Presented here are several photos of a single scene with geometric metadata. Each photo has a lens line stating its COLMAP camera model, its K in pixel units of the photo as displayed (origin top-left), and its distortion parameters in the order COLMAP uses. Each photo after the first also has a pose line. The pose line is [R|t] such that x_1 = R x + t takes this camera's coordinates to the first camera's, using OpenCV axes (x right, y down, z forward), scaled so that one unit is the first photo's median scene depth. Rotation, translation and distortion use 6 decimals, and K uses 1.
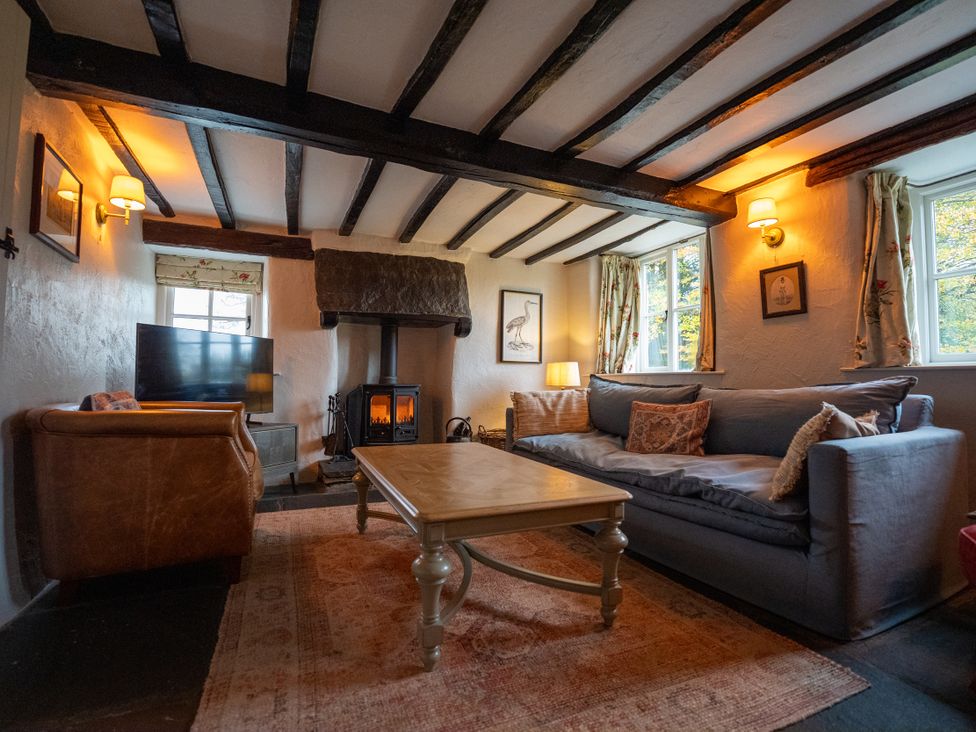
lens RADIAL K [[451.5, 0, 488.0], [0, 451.5, 366.0], [0, 0, 1]] dist [-0.027883, 0.000354]
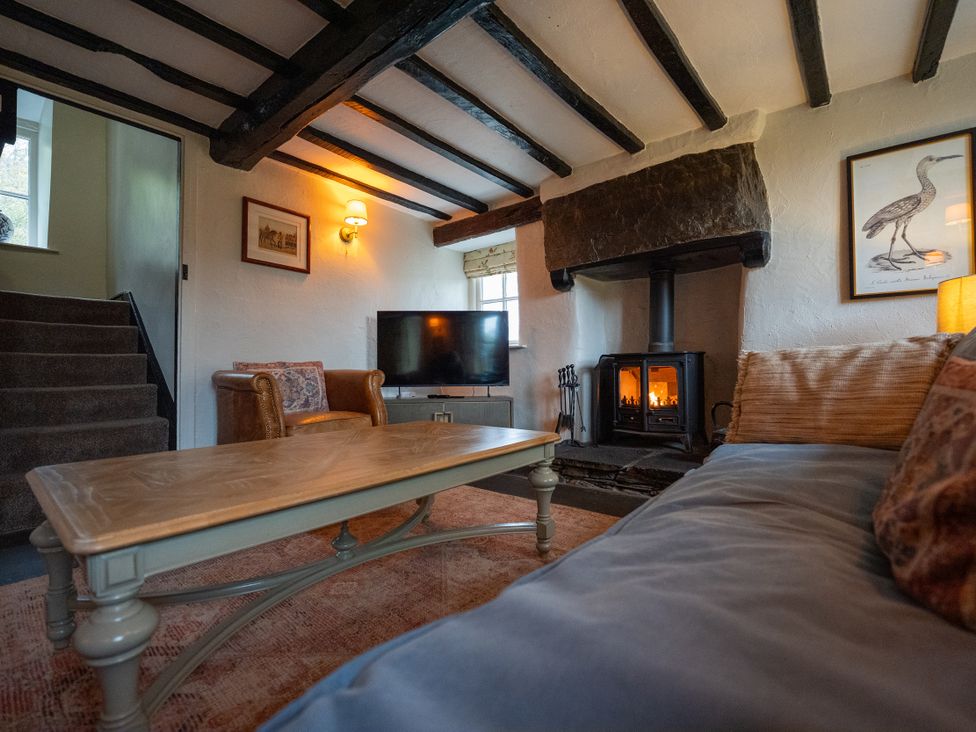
lens RADIAL K [[451.5, 0, 488.0], [0, 451.5, 366.0], [0, 0, 1]] dist [-0.027883, 0.000354]
pose [[0.456289, -0.026498, -0.889437, 0.337360], [0.056004, 0.998430, -0.001015, 0.052500], [0.888068, -0.049349, 0.457056, 0.471709]]
